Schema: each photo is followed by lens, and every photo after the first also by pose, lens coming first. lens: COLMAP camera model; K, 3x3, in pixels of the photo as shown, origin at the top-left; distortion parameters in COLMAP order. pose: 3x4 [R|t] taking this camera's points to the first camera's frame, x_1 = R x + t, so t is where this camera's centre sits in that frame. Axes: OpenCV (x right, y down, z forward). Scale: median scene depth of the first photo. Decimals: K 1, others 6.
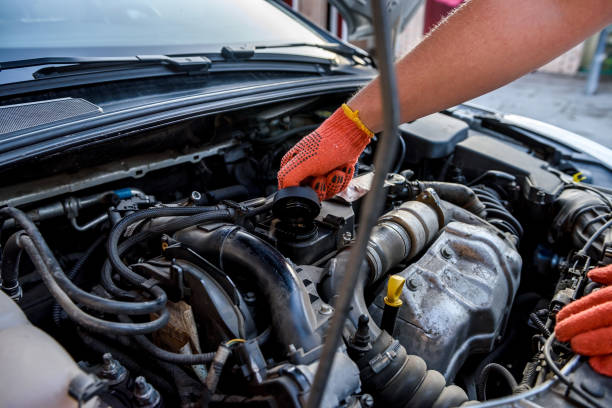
lens RADIAL K [[471.8, 0, 306.1], [0, 471.8, 207.2], [0, 0, 1]] dist [-0.021124, -0.019418]
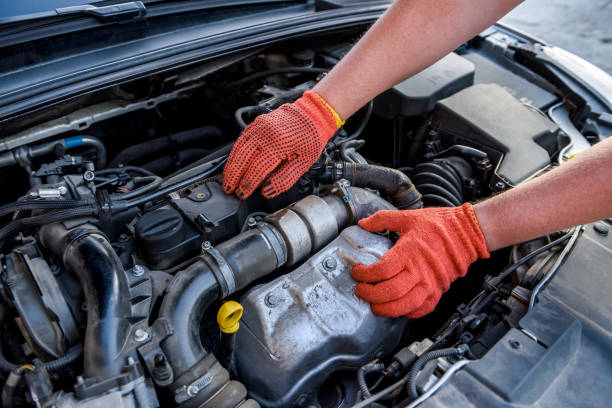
lens RADIAL K [[471.8, 0, 308.1], [0, 471.8, 195.6], [0, 0, 1]] dist [-0.021124, -0.019418]
pose [[0.973930, 0.105586, -0.200781, 0.434703], [-0.052735, 0.966211, 0.252302, -0.266291], [0.220636, -0.235136, 0.946589, 0.152058]]
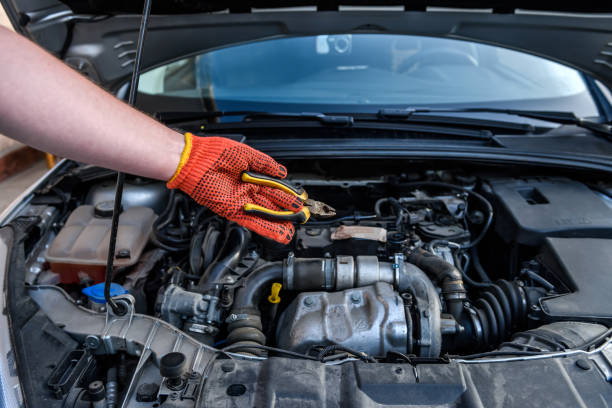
lens RADIAL K [[491.1, 0, 307.0], [0, 491.1, 204.9], [0, 0, 1]] dist [-0.017174, -0.002523]
pose [[0.580565, 0.271153, -0.767737, 1.203174], [-0.282978, 0.951335, 0.122008, -0.277963], [0.763458, 0.146419, 0.629042, 0.011727]]
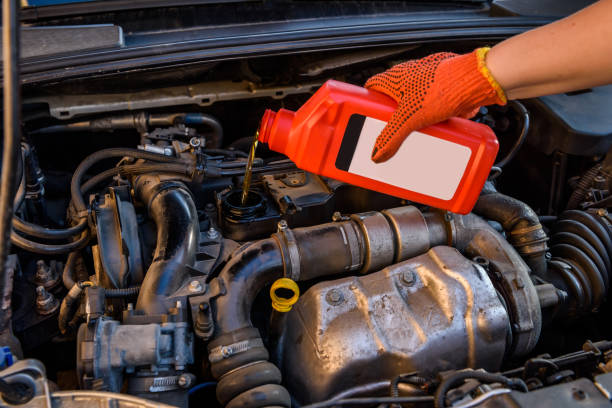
lens RADIAL K [[648.0, 0, 308.4], [0, 648.0, 204.7], [0, 0, 1]] dist [0.058702, 0.000000]
pose [[0.829388, 0.268981, -0.489658, 0.683980], [-0.204053, 0.961762, 0.182692, -0.200356], [0.520075, -0.051606, 0.852560, -0.046826]]
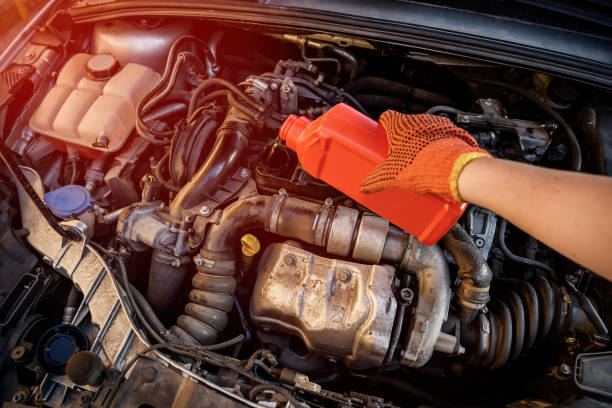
lens RADIAL K [[405.7, 0, 305.5], [0, 405.7, 207.0], [0, 0, 1]] dist [-0.066607, 0.006928]
pose [[0.351396, 0.740540, -0.572819, 0.672074], [-0.348819, 0.671343, 0.653929, -0.559647], [0.868819, -0.029978, 0.494221, 0.503068]]
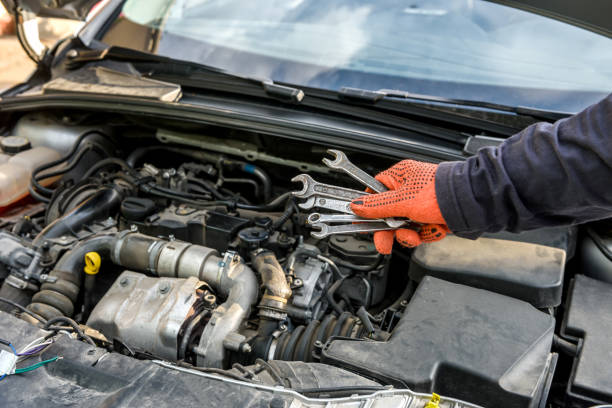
lens RADIAL K [[784.0, 0, 303.6], [0, 784.0, 184.6], [0, 0, 1]] dist [0.115801, 0.000000]
pose [[0.213715, 0.350808, -0.911734, 2.068644], [-0.392342, 0.885542, 0.248763, -0.751167], [0.894647, 0.304547, 0.326890, 0.607077]]
